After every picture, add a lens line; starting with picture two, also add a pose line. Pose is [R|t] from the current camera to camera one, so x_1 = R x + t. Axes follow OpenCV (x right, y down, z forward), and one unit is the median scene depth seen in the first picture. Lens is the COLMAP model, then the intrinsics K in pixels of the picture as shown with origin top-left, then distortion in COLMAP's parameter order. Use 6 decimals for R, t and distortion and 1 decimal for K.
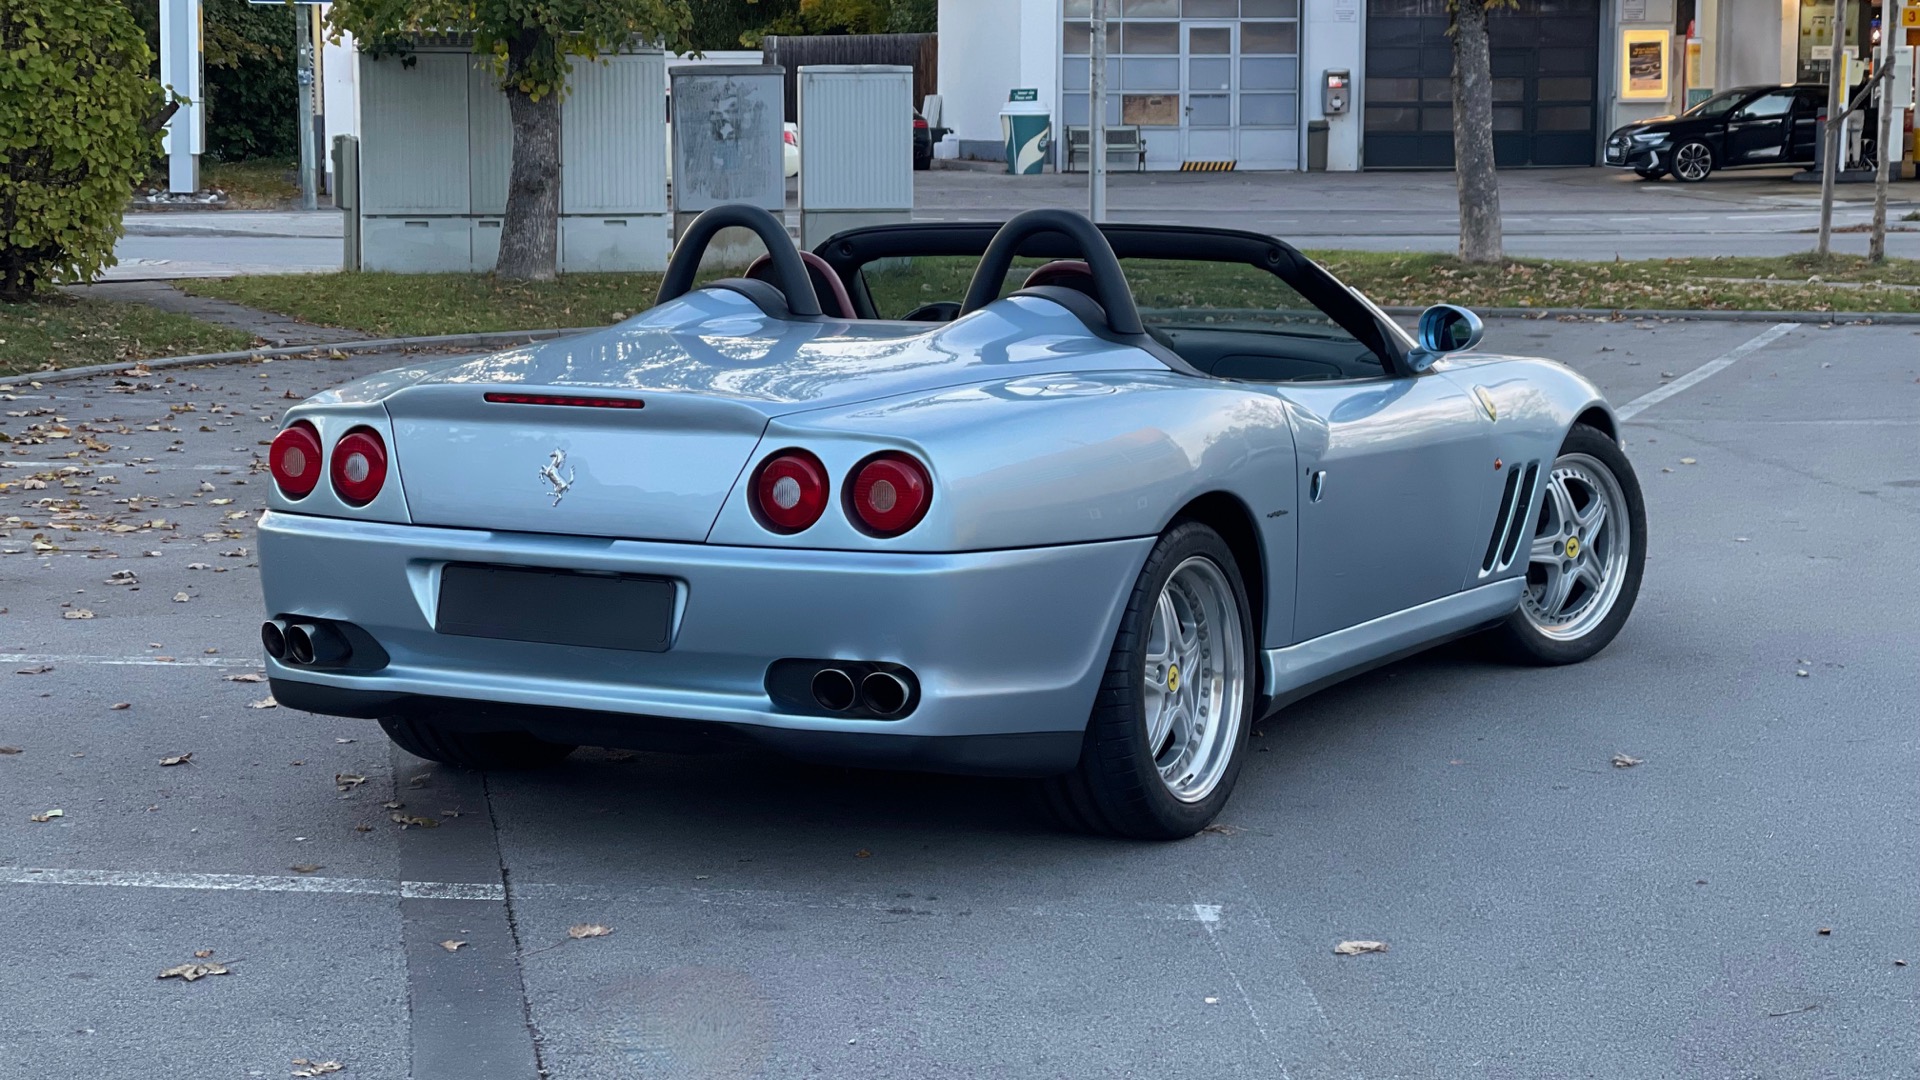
lens RADIAL K [[3606.7, 0, 960.0], [0, 3606.7, 540.0], [0, 0, 1]] dist [0.190861, 0.322292]
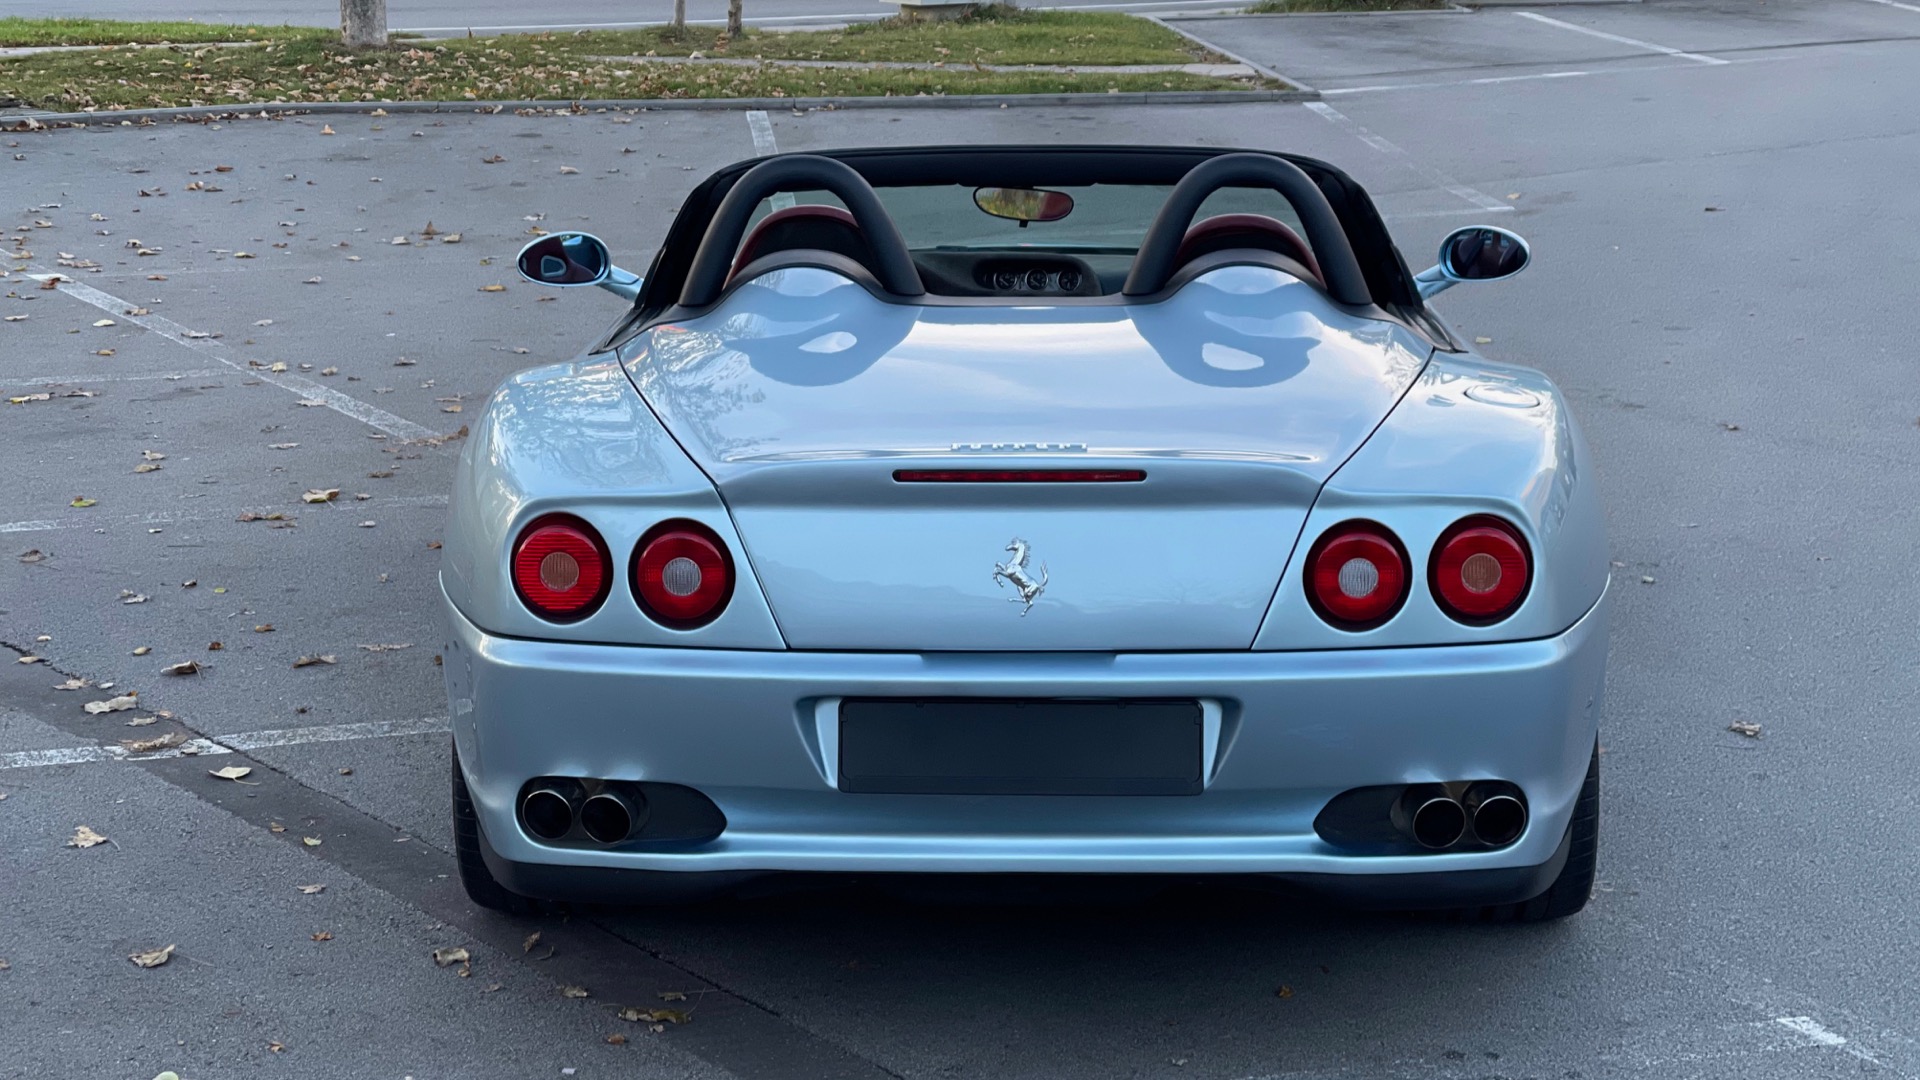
lens RADIAL K [[3606.7, 0, 960.0], [0, 3606.7, 540.0], [0, 0, 1]] dist [0.190861, 0.322292]
pose [[0.901609, -0.091398, 0.422786, -0.130129], [0.058285, 0.994178, 0.090626, -0.027824], [-0.428607, -0.057067, 0.901687, 0.094771]]
